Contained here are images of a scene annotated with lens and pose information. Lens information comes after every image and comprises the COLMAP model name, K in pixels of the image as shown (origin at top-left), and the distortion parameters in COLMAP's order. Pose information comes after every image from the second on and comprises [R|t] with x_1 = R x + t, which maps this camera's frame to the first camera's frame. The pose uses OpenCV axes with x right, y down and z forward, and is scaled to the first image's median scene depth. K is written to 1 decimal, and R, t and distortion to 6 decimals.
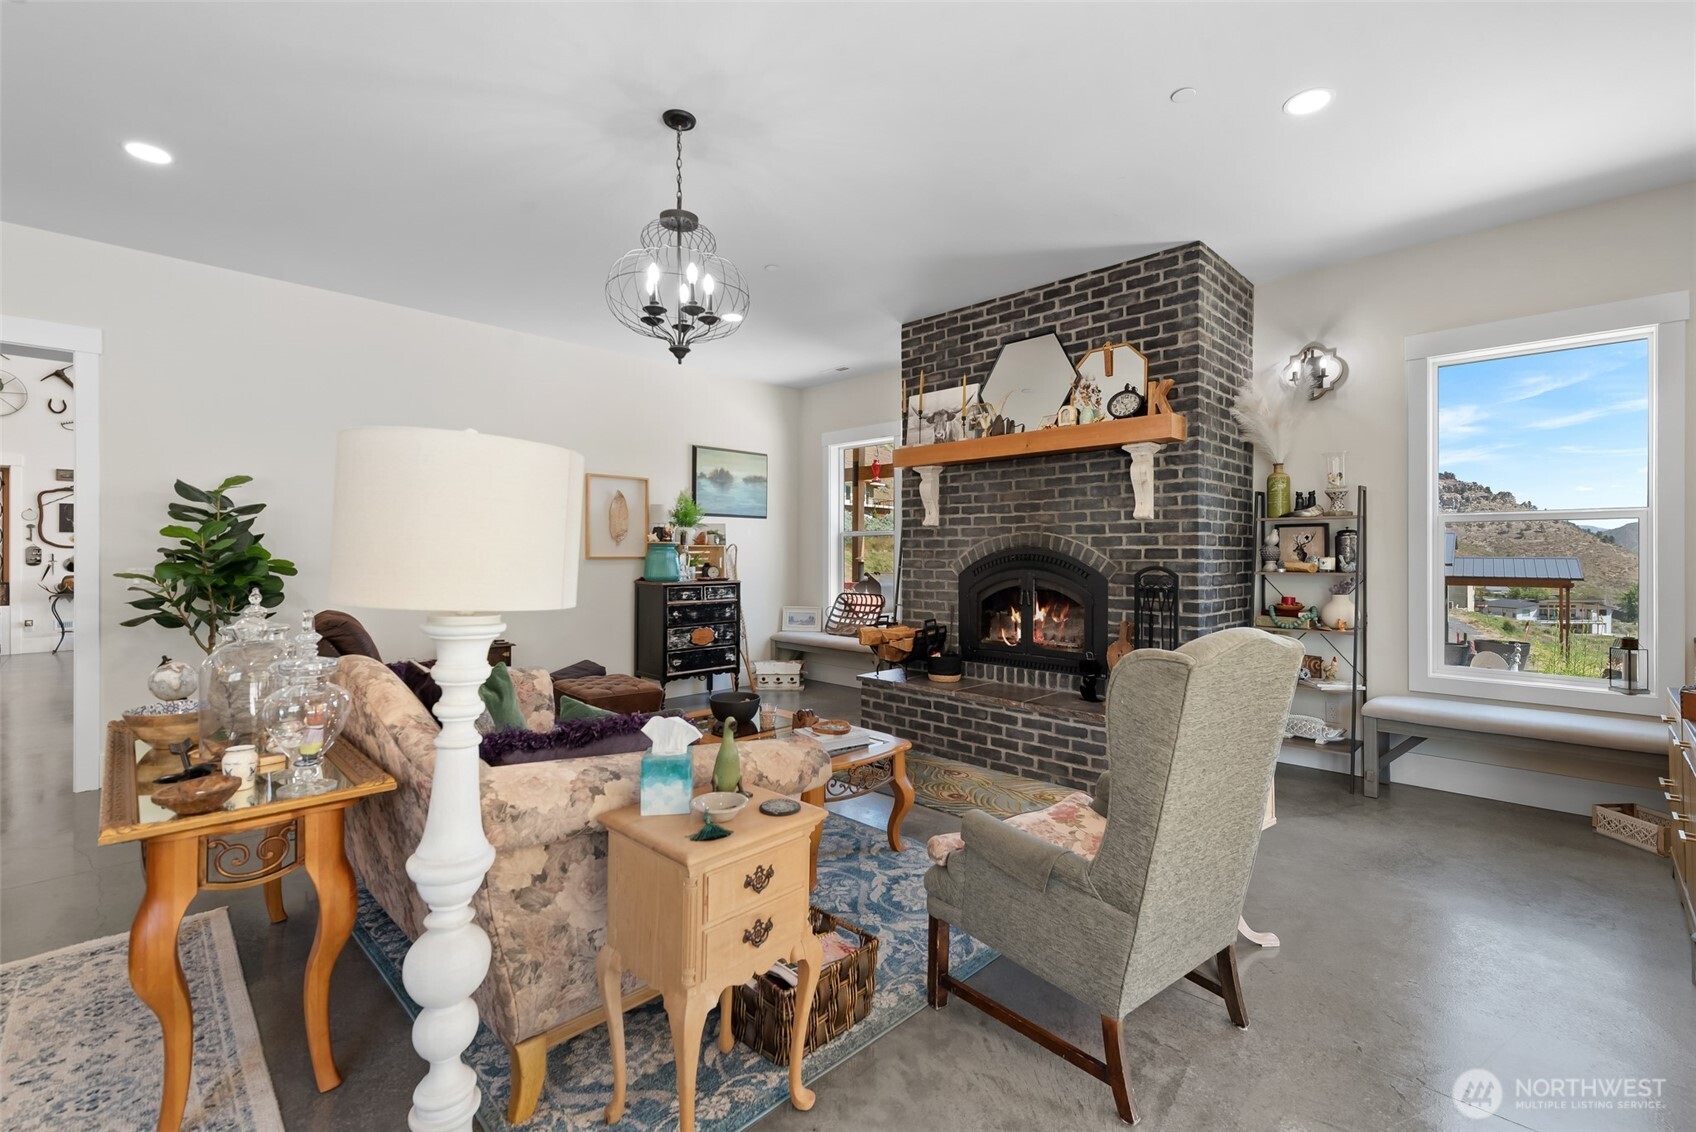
lens RADIAL K [[741.5, 0, 863.1], [0, 741.5, 554.0], [0, 0, 1]] dist [-0.000101, 0.000239]
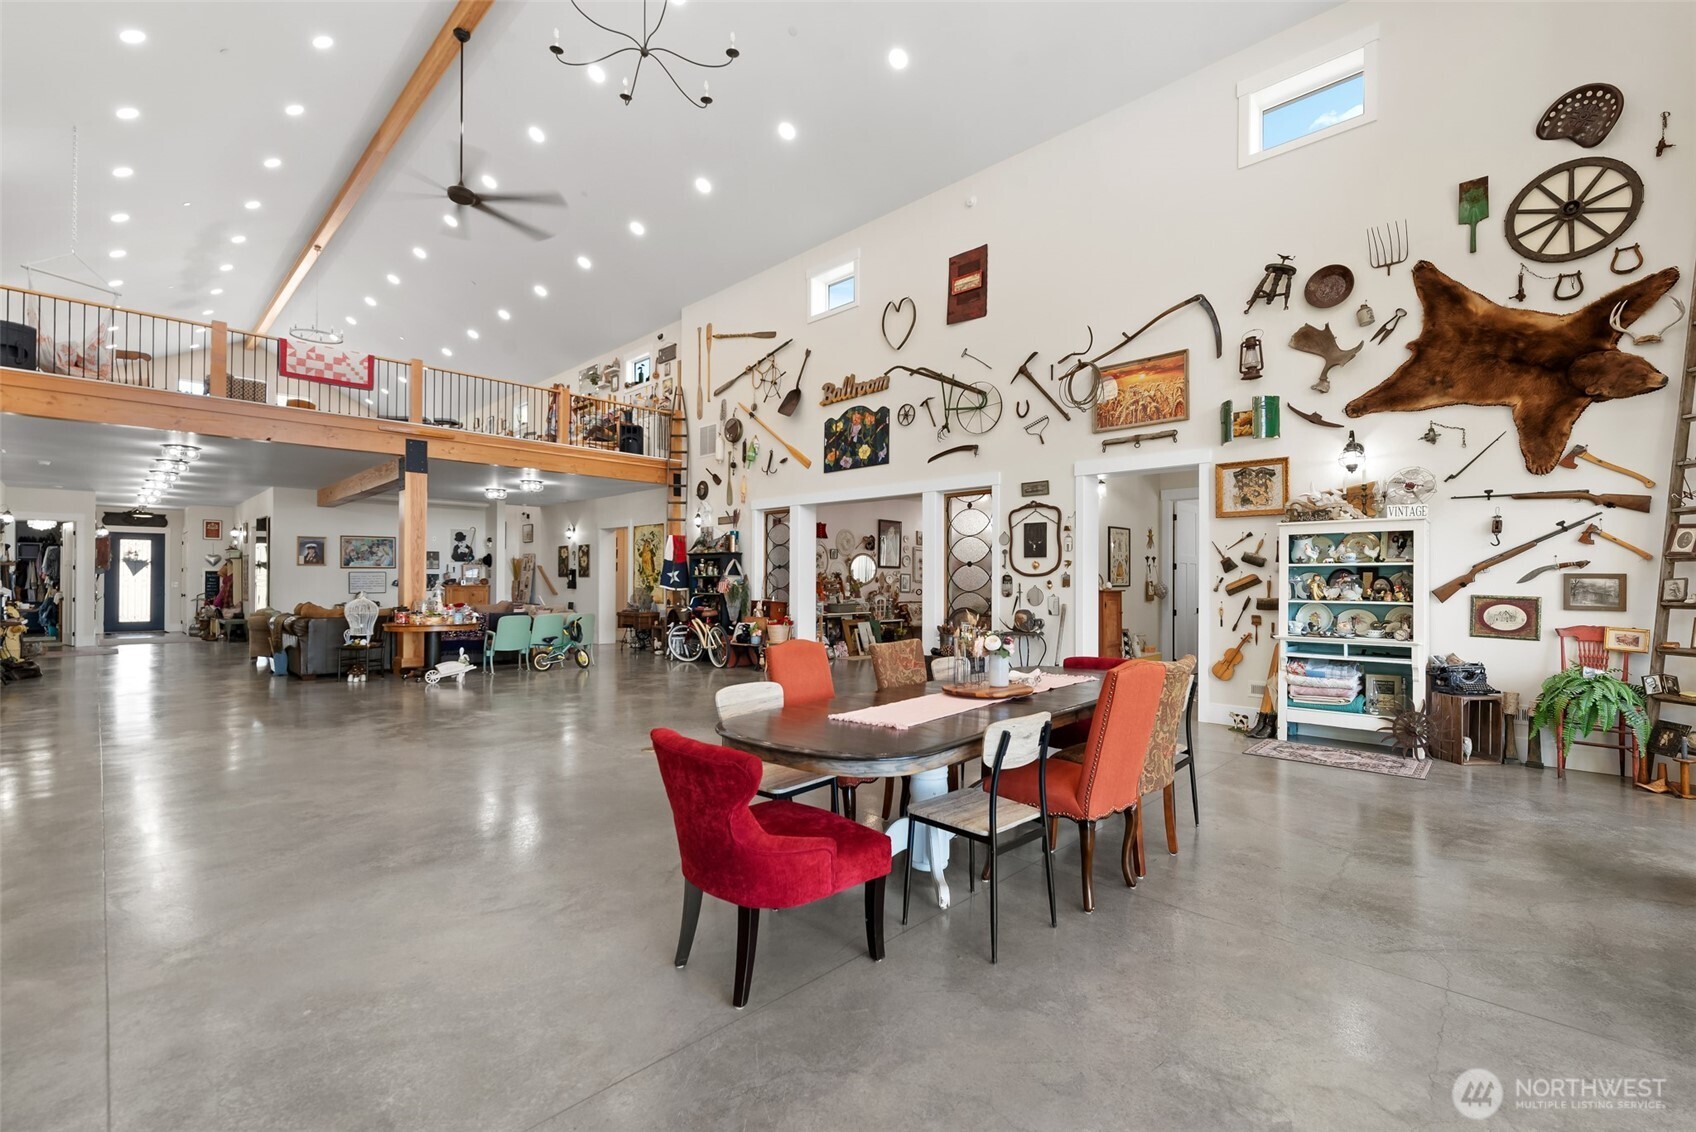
lens RADIAL K [[741.5, 0, 854.9], [0, 741.5, 577.4], [0, 0, 1]] dist [-0.000101, 0.000239]
pose [[-0.007482, -0.005369, -0.999958, -0.467720], [-0.003141, 0.999981, -0.005346, -0.004007], [0.999967, 0.003101, -0.007498, 1.601471]]
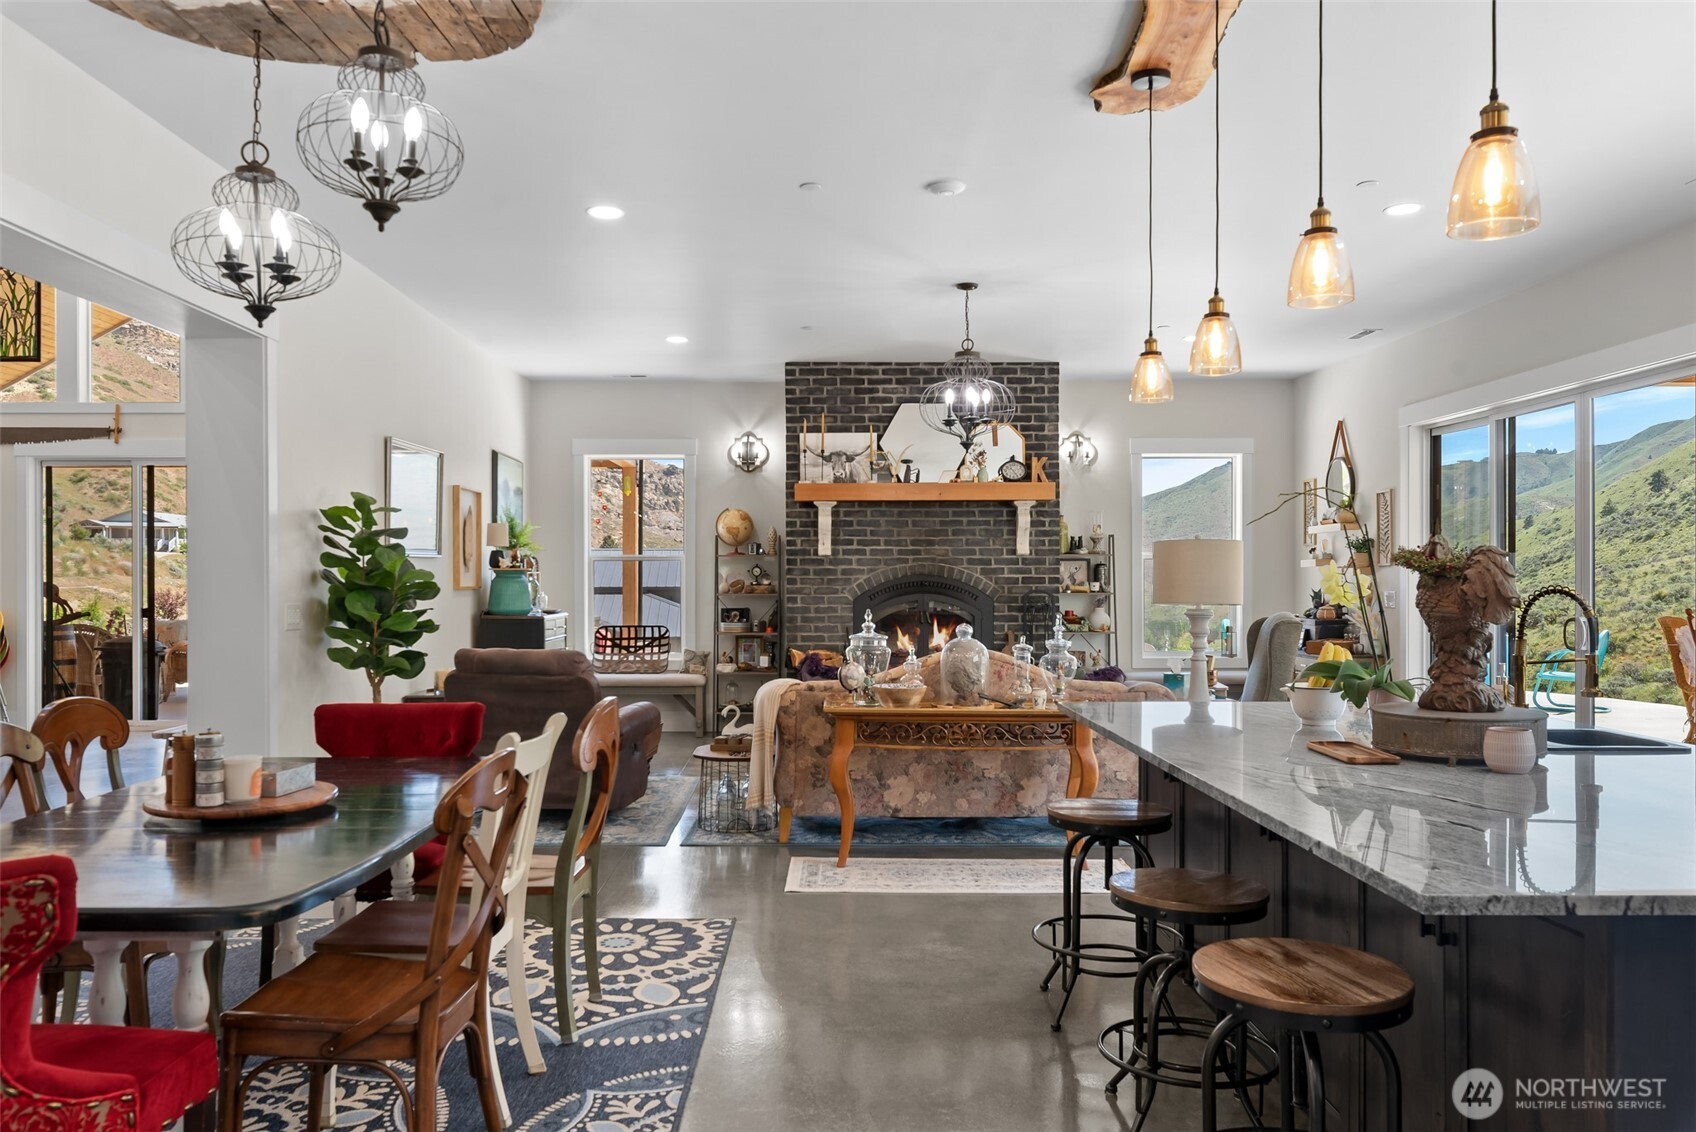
lens RADIAL K [[1245.7, 0, 830.6], [0, 1245.7, 593.0], [0, 0, 1]] dist [-0.003372, -0.000889]
pose [[0.711166, -0.010266, 0.702949, -1.280793], [0.002712, 0.999926, 0.011860, -0.004744], [-0.703018, -0.006528, 0.711142, -0.332602]]
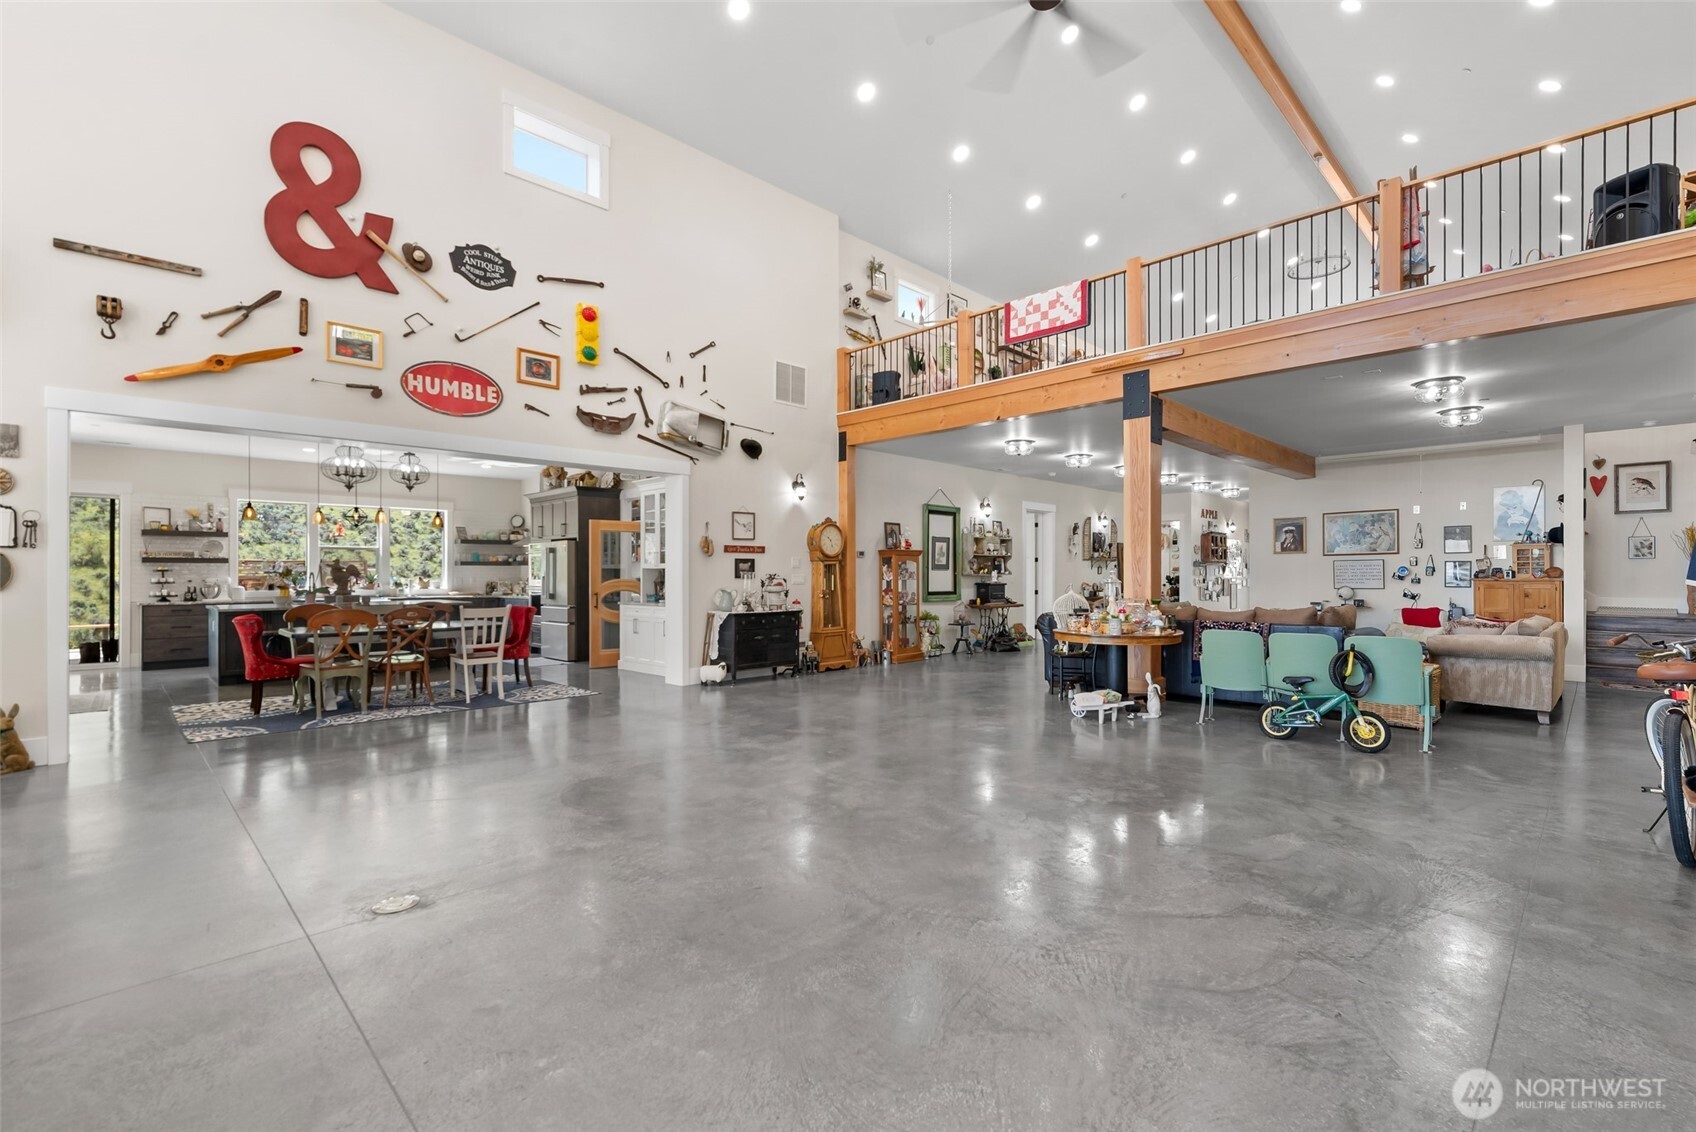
lens RADIAL K [[741.5, 0, 861.6], [0, 741.5, 573.2], [0, 0, 1]] dist [-0.000101, 0.000239]
pose [[-0.999932, 0.001274, 0.011633, -1.995793], [0.001282, 0.999999, 0.000677, 0.000448], [-0.011632, 0.000692, -0.999932, 1.827505]]
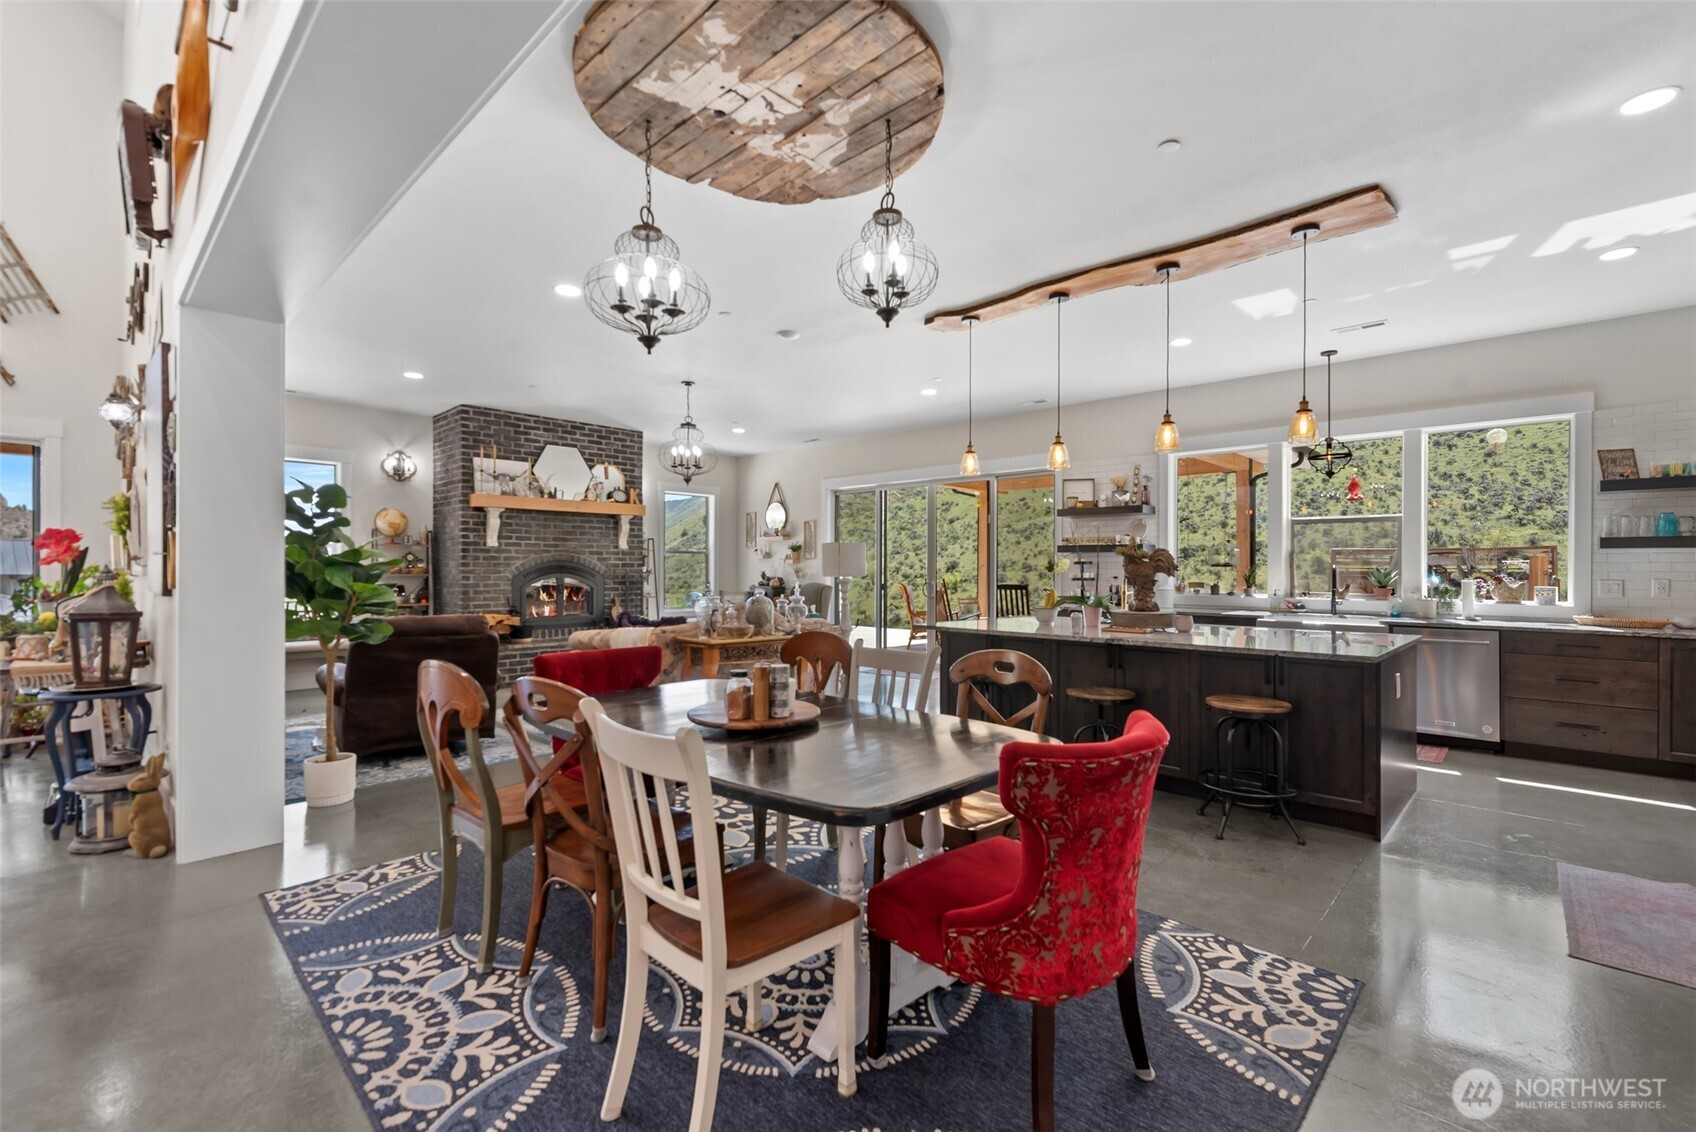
lens RADIAL K [[741.5, 0, 863.2], [0, 741.5, 565.6], [0, 0, 1]] dist [-0.000101, 0.000239]
pose [[-0.013568, 0.002027, 0.999906, -1.554738], [-0.003706, 0.999991, -0.002078, 0.002314], [-0.999901, -0.003733, -0.013560, 0.276390]]
